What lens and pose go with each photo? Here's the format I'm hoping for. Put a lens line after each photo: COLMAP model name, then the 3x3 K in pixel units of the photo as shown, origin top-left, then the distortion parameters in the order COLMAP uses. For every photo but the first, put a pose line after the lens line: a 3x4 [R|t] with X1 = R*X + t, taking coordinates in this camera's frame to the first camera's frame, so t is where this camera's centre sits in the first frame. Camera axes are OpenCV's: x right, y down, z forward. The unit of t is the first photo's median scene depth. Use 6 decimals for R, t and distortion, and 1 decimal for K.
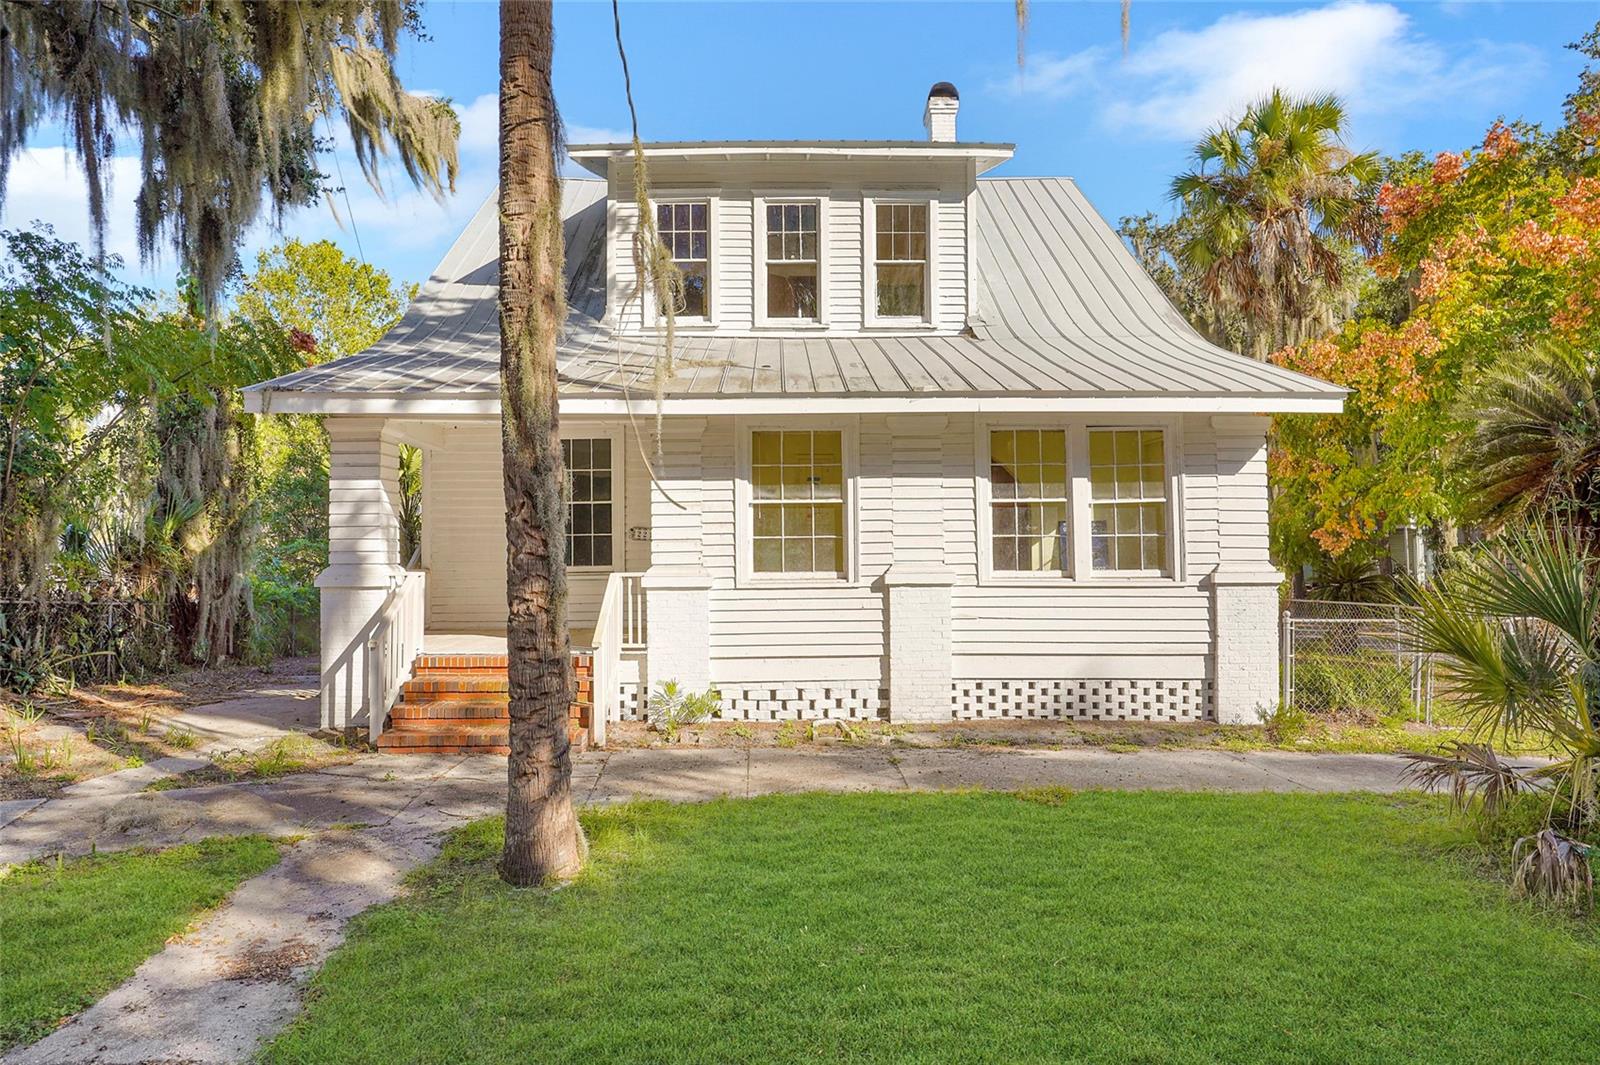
lens RADIAL K [[1000.2, 0, 778.3], [0, 1000.2, 541.8], [0, 0, 1]] dist [0.002087, -0.000732]
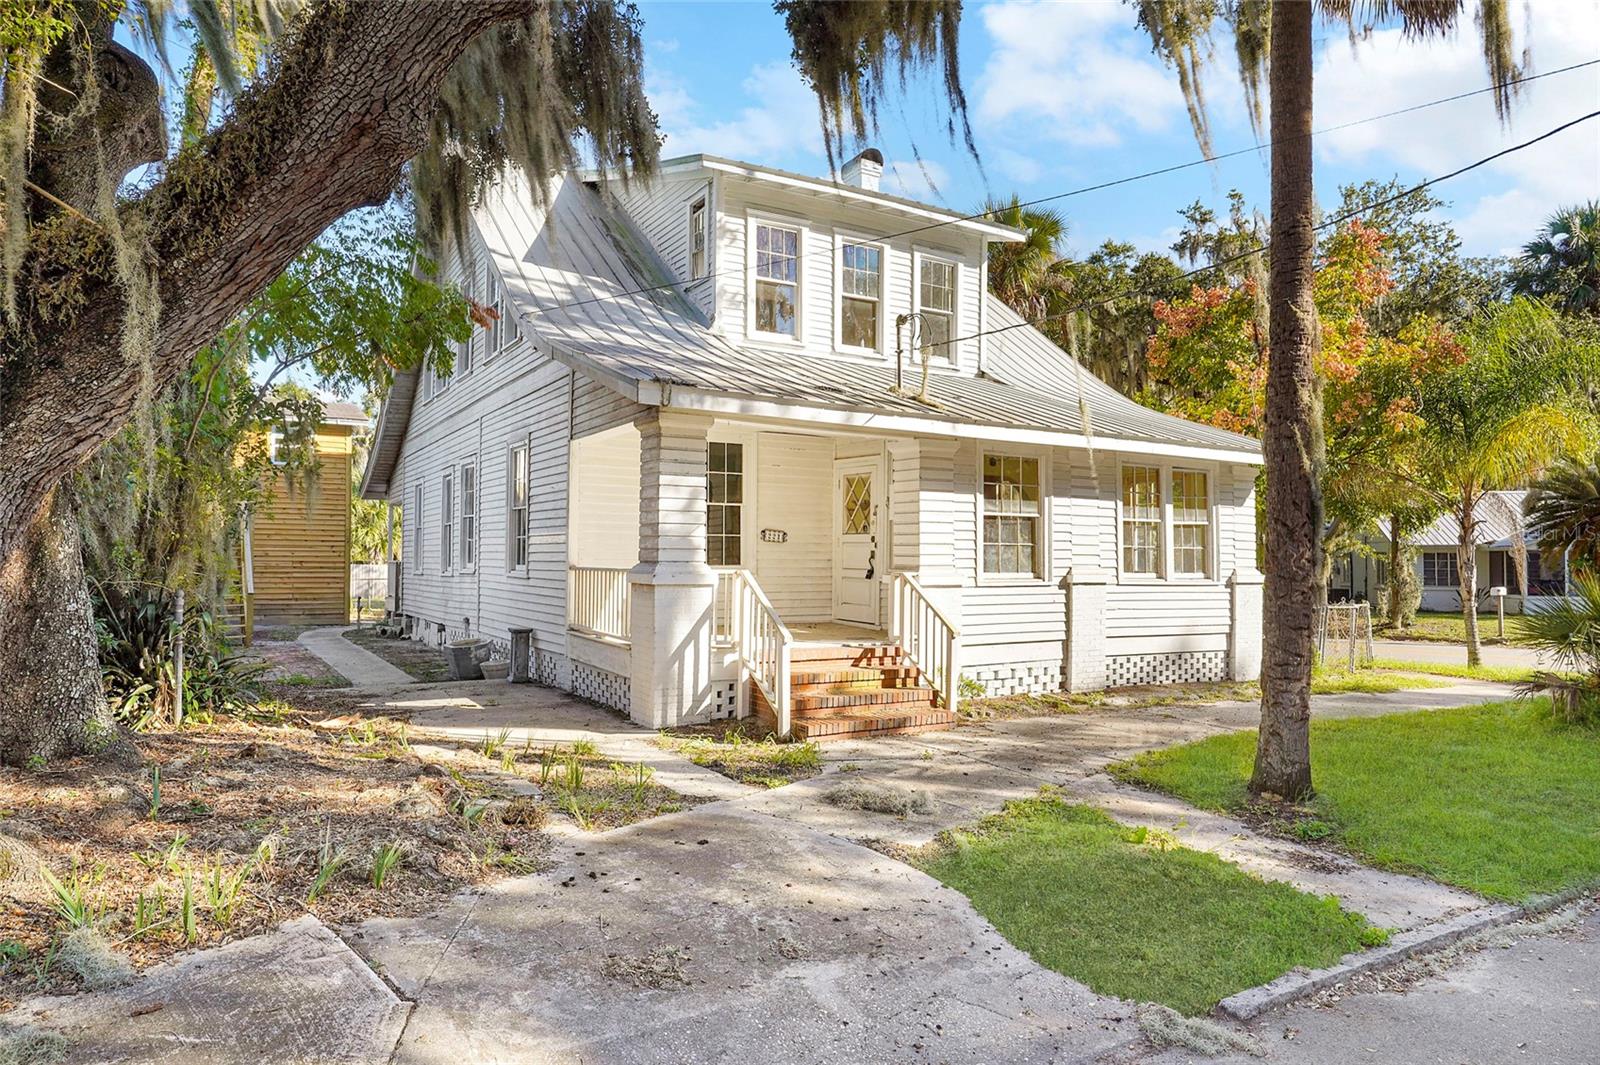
lens RADIAL K [[1000.2, 0, 788.6], [0, 1000.2, 539.4], [0, 0, 1]] dist [0.002087, -0.000732]
pose [[0.861459, 0.024342, 0.507243, -0.828871], [-0.022563, 0.999699, -0.009656, 0.007650], [-0.507325, -0.003127, 0.861749, 0.092477]]
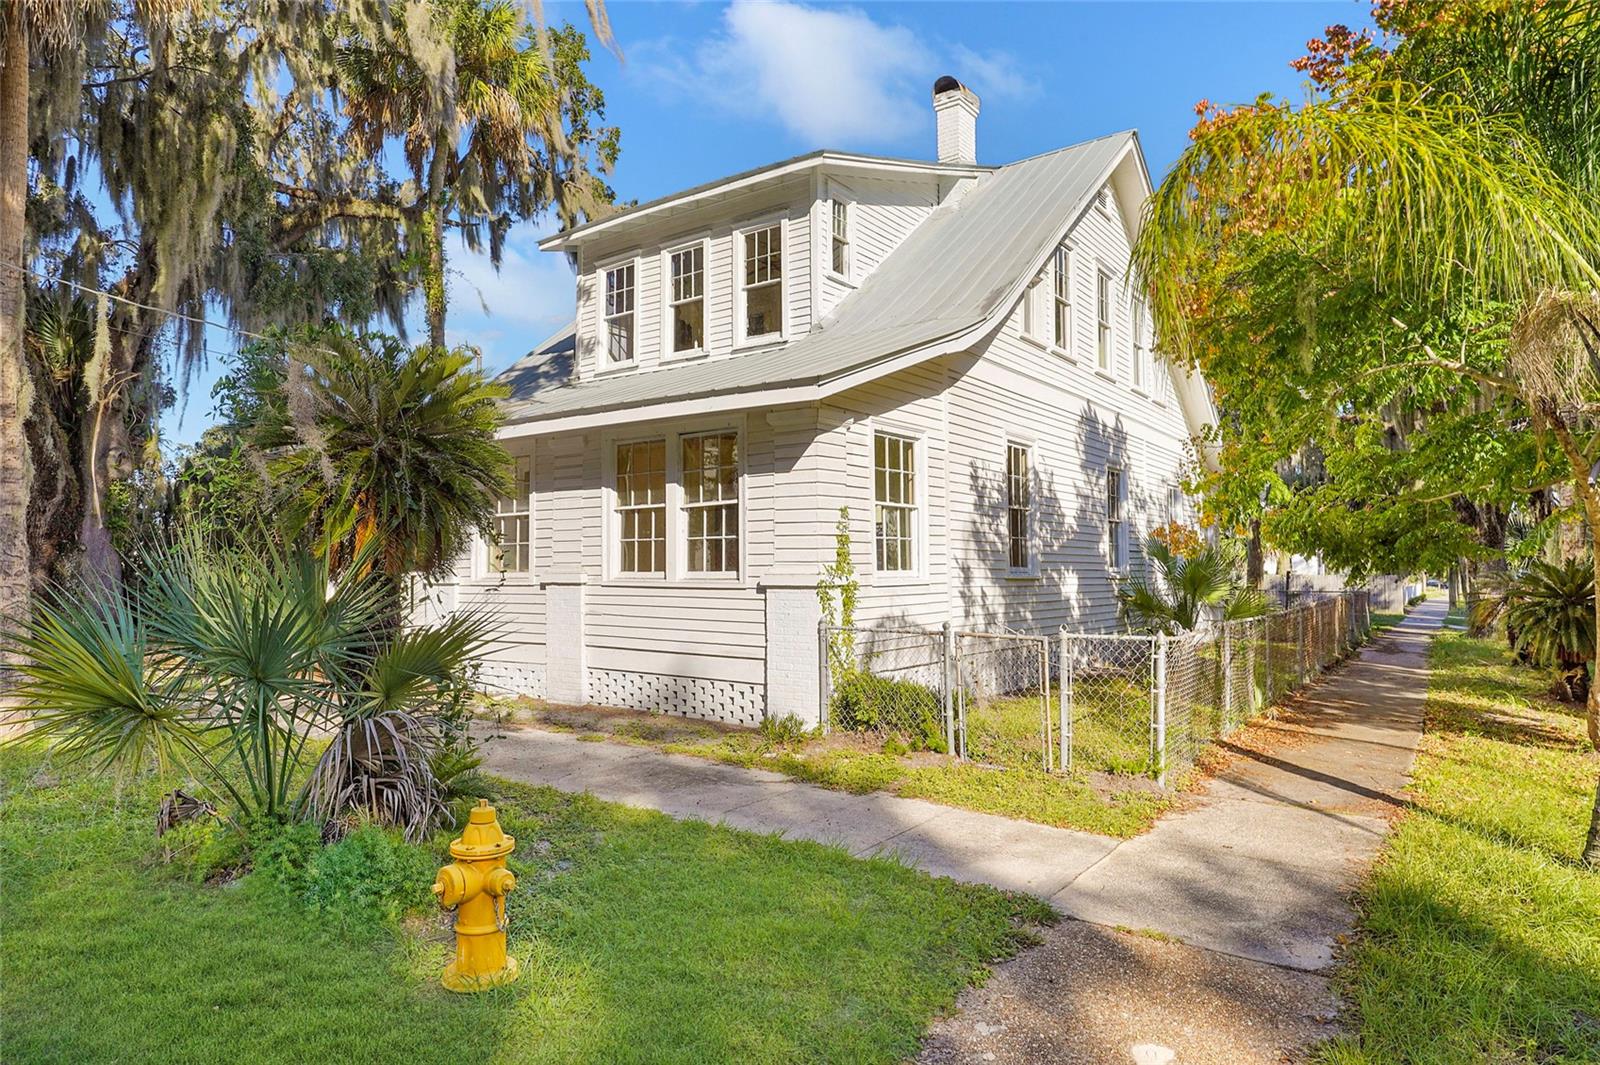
lens RADIAL K [[961.8, 0, 796.8], [0, 961.8, 533.9], [0, 0, 1]] dist [-0.000293, 0.000084]
pose [[0.806205, -0.021527, -0.591244, 1.005721], [0.013247, 0.999744, -0.018337, 0.009097], [0.591488, 0.006951, 0.806284, 0.261635]]
